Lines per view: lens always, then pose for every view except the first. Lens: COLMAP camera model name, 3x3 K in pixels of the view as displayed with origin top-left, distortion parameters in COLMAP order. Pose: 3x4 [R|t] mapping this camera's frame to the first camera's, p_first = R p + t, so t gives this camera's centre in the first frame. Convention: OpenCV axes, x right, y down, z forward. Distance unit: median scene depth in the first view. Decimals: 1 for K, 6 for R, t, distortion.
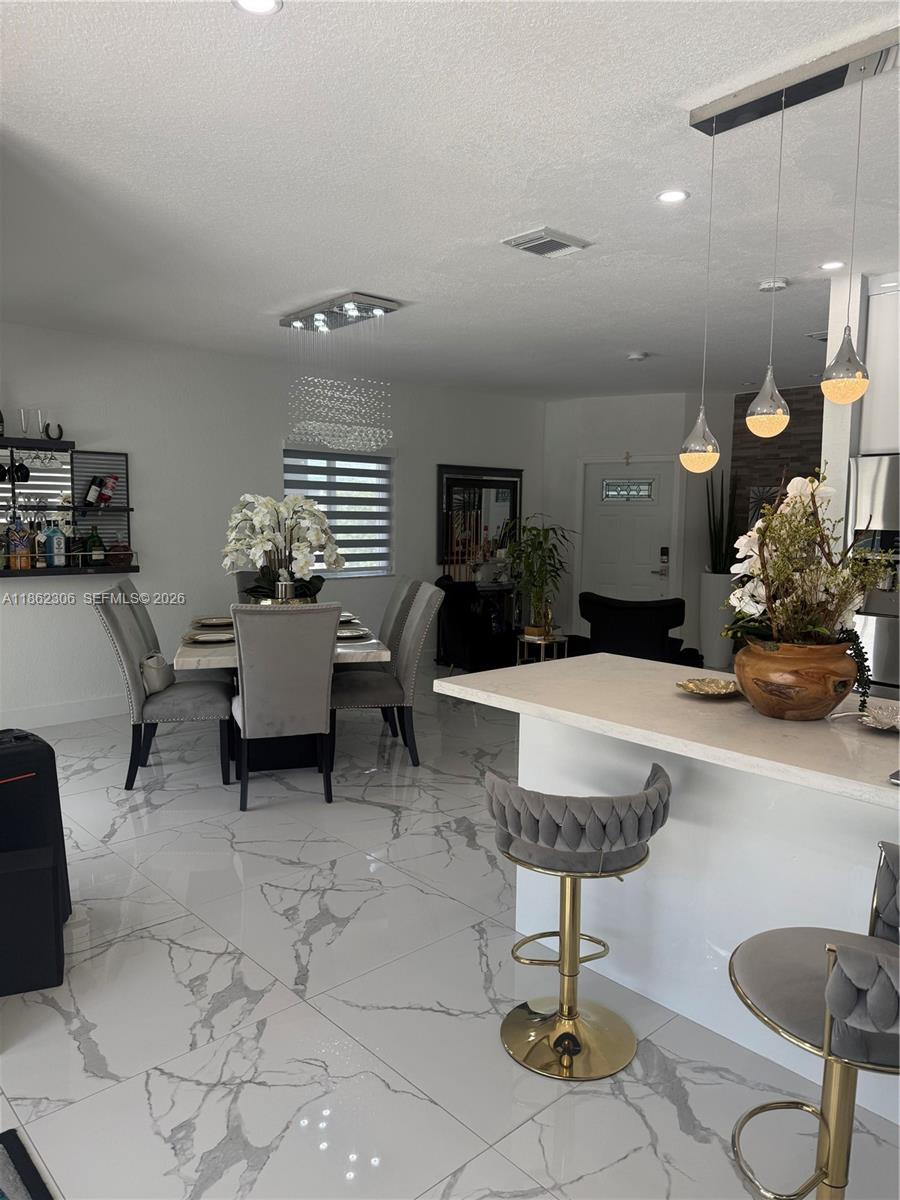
lens RADIAL K [[843.0, 0, 448.0], [0, 843.0, 609.1], [0, 0, 1]] dist [0.126976, -0.205485]
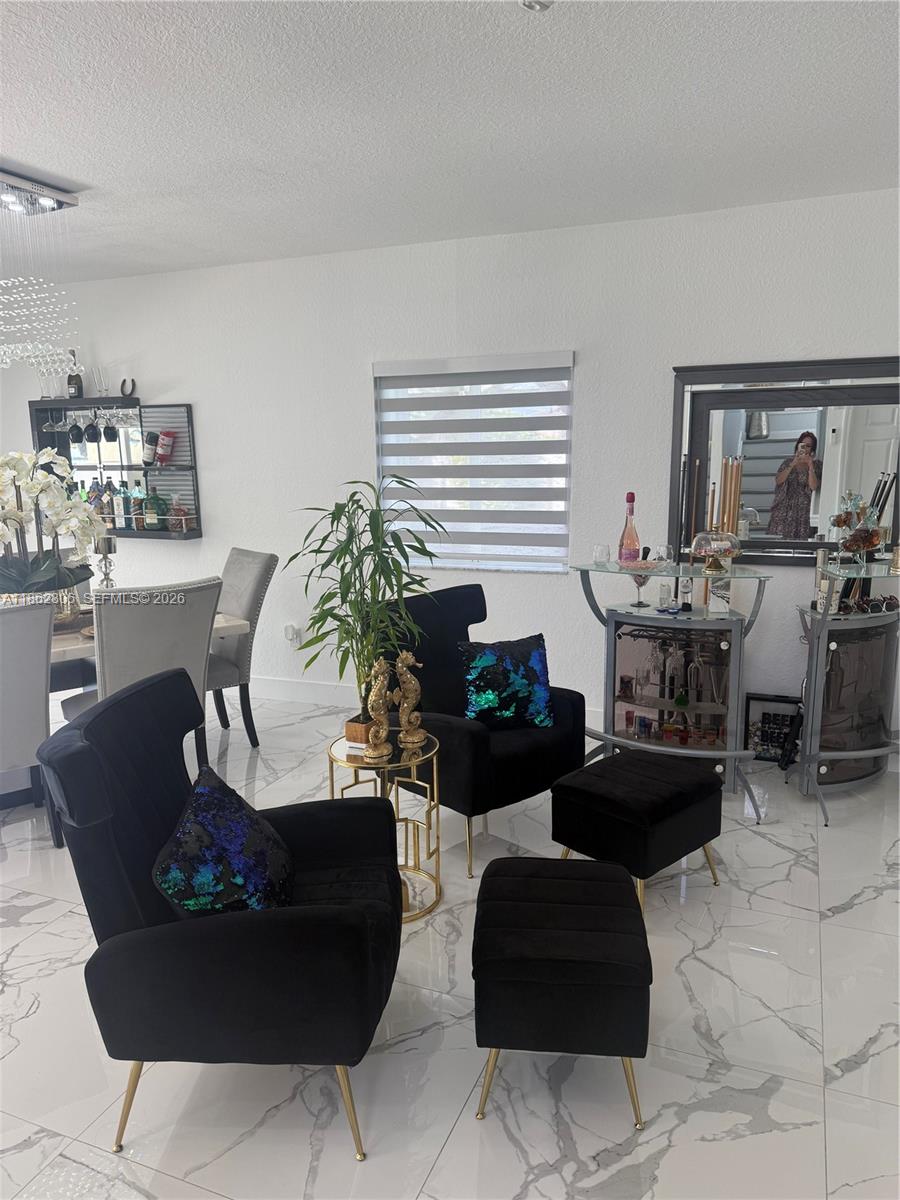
lens RADIAL K [[836.0, 0, 450.8], [0, 836.0, 615.7], [0, 0, 1]] dist [0.068856, -0.099291]
pose [[0.421551, 0.152129, -0.893953, 0.636111], [-0.084393, 0.988130, 0.128359, -0.117766], [0.902869, 0.021333, 0.429386, 1.026658]]
